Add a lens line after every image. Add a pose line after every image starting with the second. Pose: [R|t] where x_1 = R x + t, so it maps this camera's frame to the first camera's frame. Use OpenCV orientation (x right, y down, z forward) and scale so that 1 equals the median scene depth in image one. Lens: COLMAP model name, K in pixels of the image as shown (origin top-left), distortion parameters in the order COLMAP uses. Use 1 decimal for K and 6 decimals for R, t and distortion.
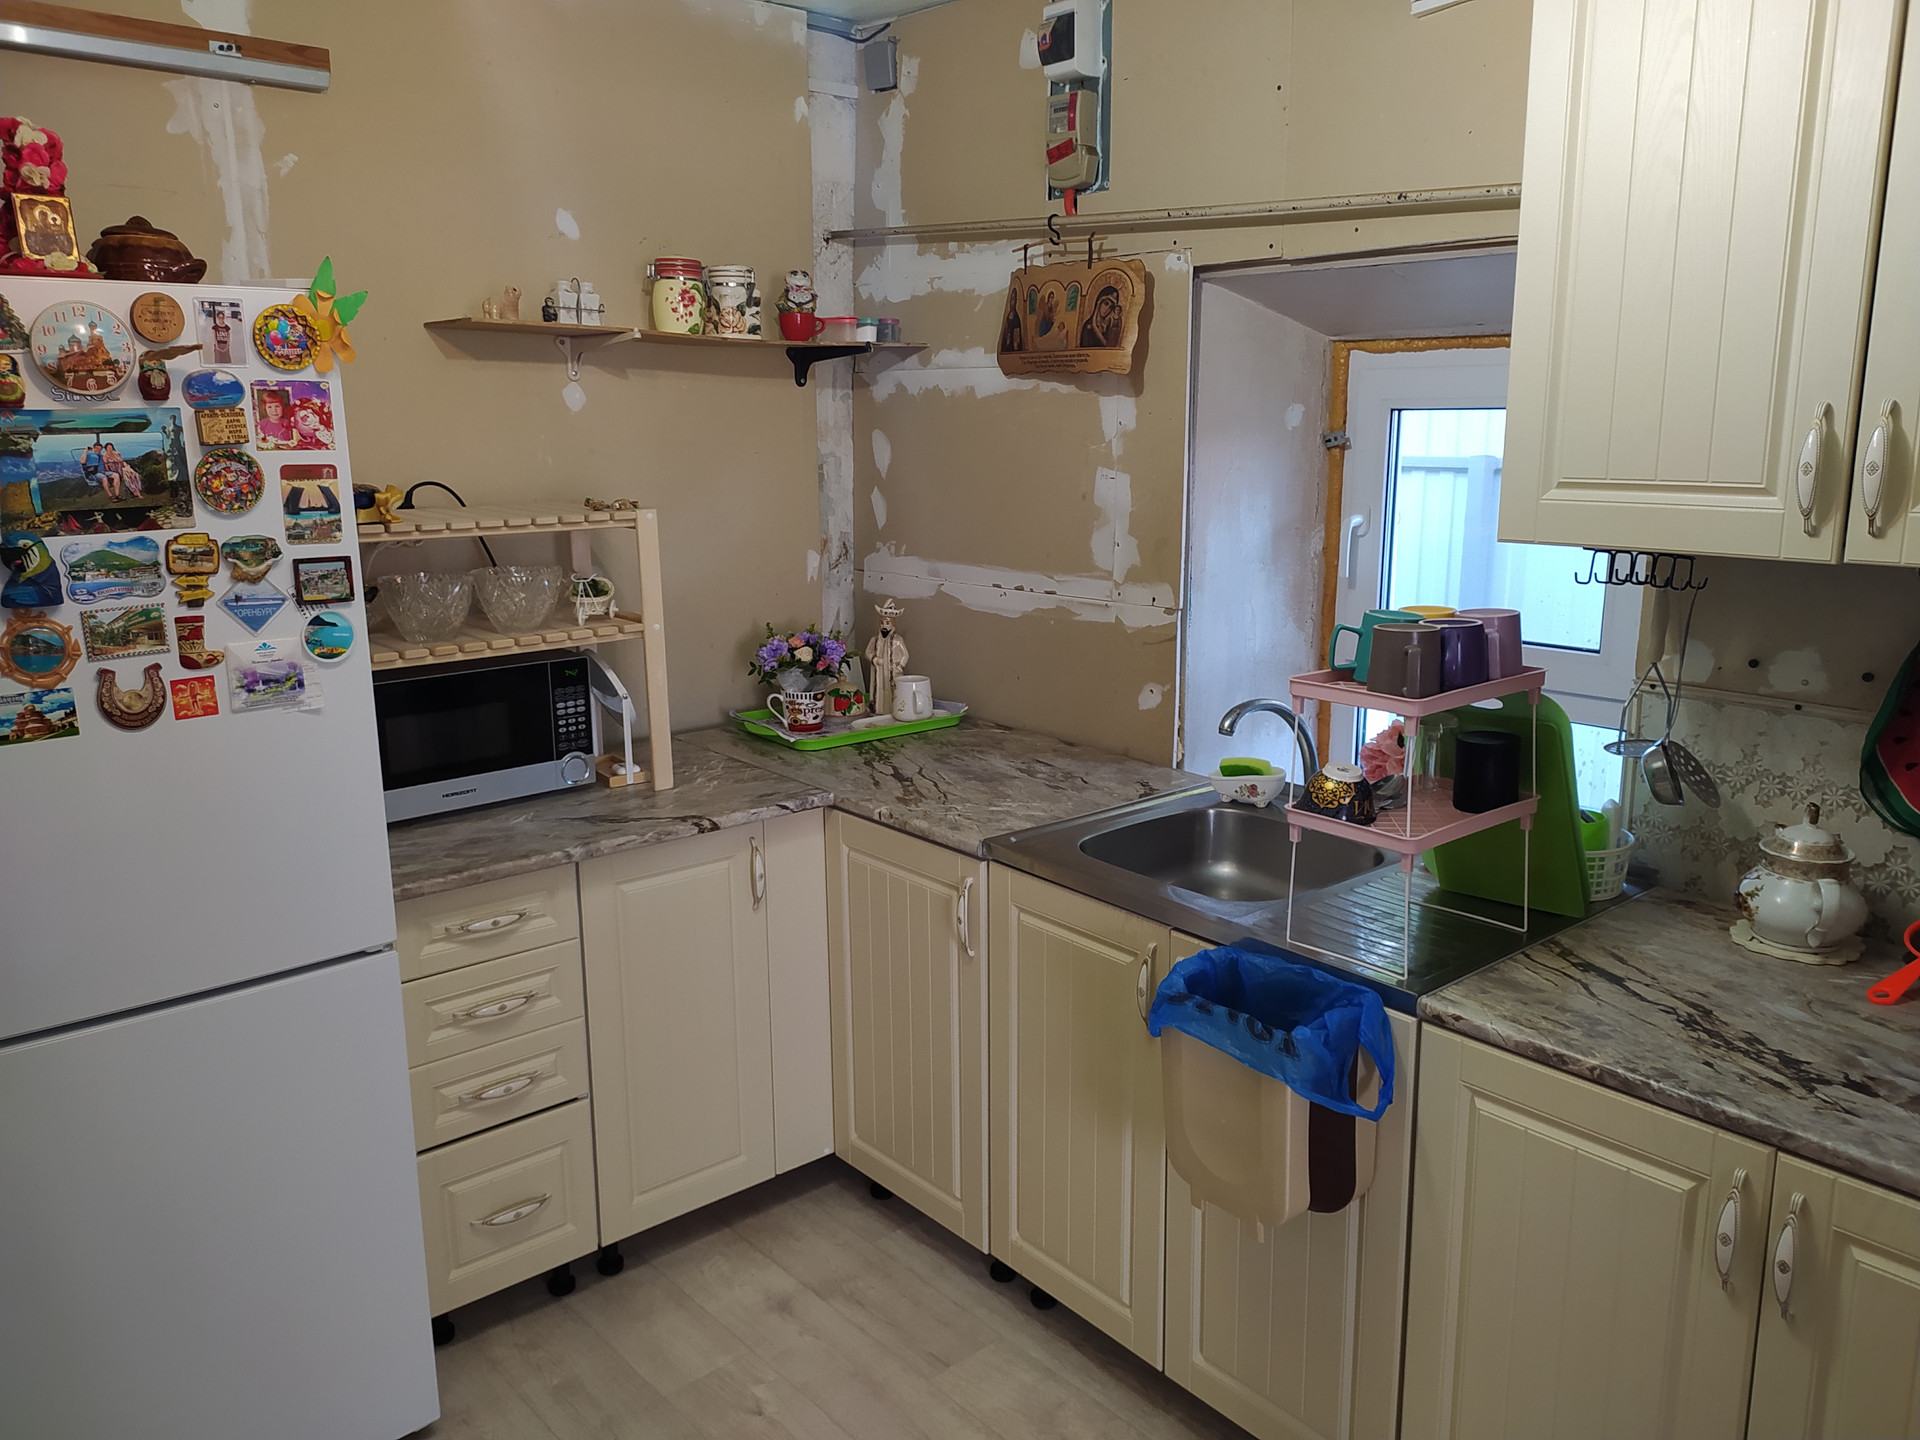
lens RADIAL K [[1435.3, 0, 966.5], [0, 1435.3, 719.1], [0, 0, 1]] dist [0.070259, -0.079172]
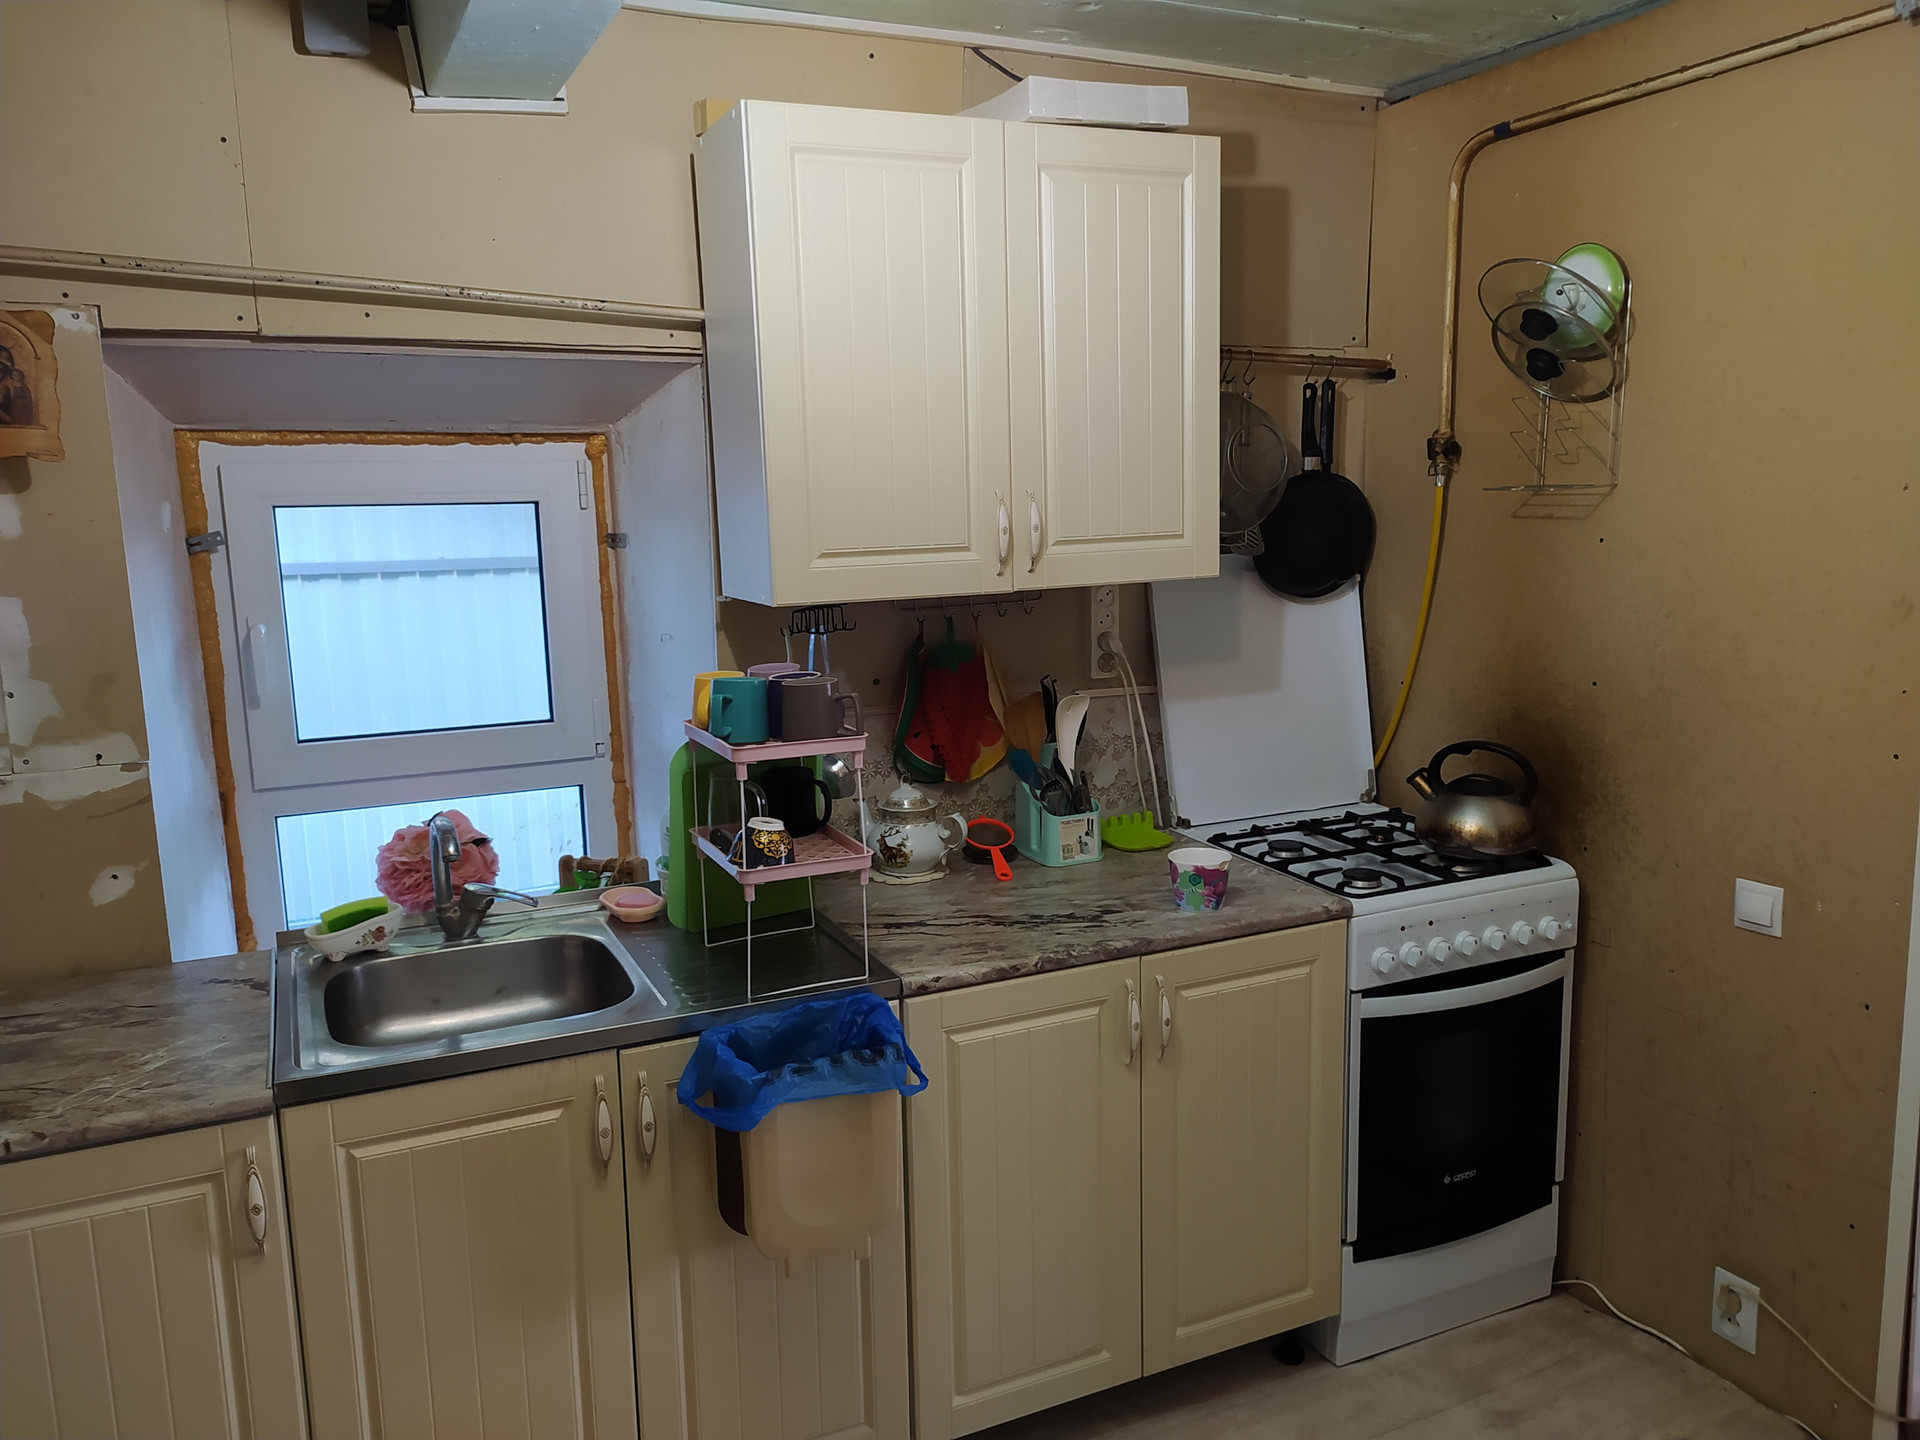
lens RADIAL K [[1435.3, 0, 966.5], [0, 1435.3, 719.1], [0, 0, 1]] dist [0.070259, -0.079172]
pose [[0.262390, -0.153490, 0.952676, -0.716976], [0.226196, 0.969545, 0.093907, -0.107516], [-0.938076, 0.190851, 0.289118, 0.525995]]
